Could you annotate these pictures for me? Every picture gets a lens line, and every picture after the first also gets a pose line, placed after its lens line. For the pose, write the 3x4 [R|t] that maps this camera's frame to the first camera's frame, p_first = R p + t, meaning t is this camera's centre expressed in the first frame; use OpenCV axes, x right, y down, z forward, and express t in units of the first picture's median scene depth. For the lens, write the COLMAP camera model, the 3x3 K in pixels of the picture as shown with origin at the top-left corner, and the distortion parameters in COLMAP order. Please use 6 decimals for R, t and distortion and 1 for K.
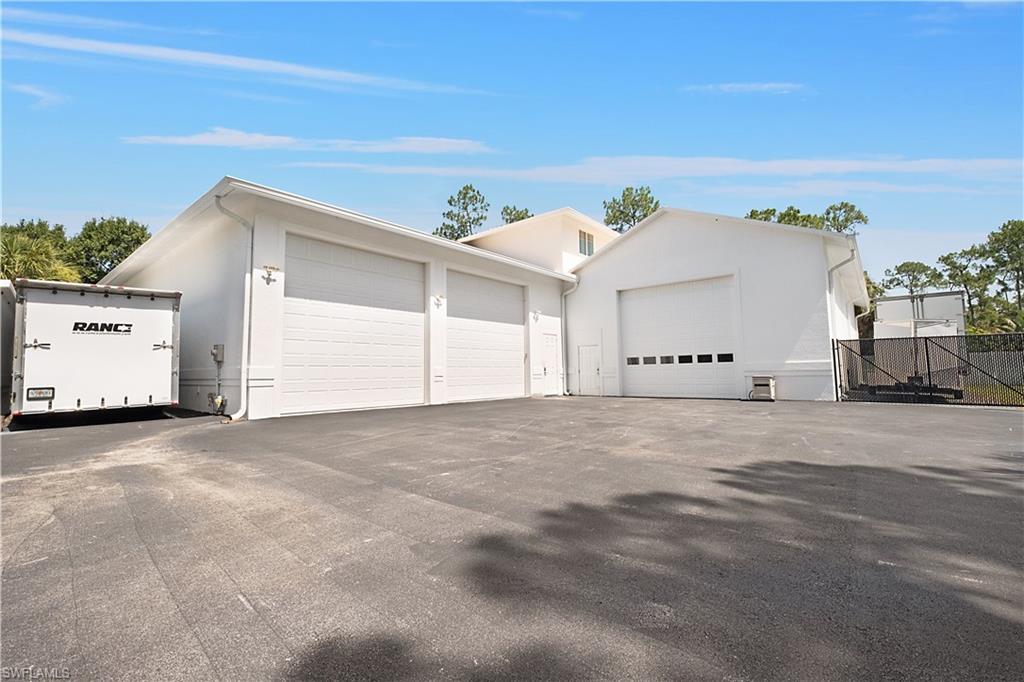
lens RADIAL K [[445.1, 0, 512.0], [0, 445.1, 341.0], [0, 0, 1]] dist [0.011022, -0.007385]
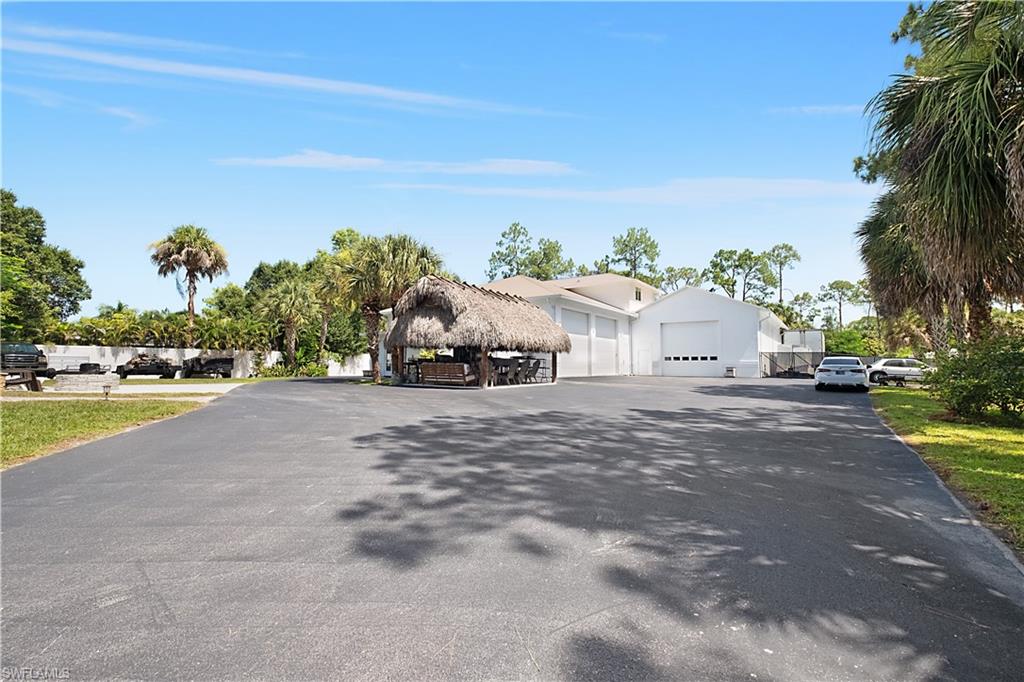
lens RADIAL K [[445.1, 0, 512.0], [0, 445.1, 341.0], [0, 0, 1]] dist [0.011022, -0.007385]
pose [[0.996743, 0.024325, 0.076887, -0.411325], [-0.025693, 0.999528, 0.016862, -0.035648], [-0.076441, -0.018783, 0.996897, -0.669058]]
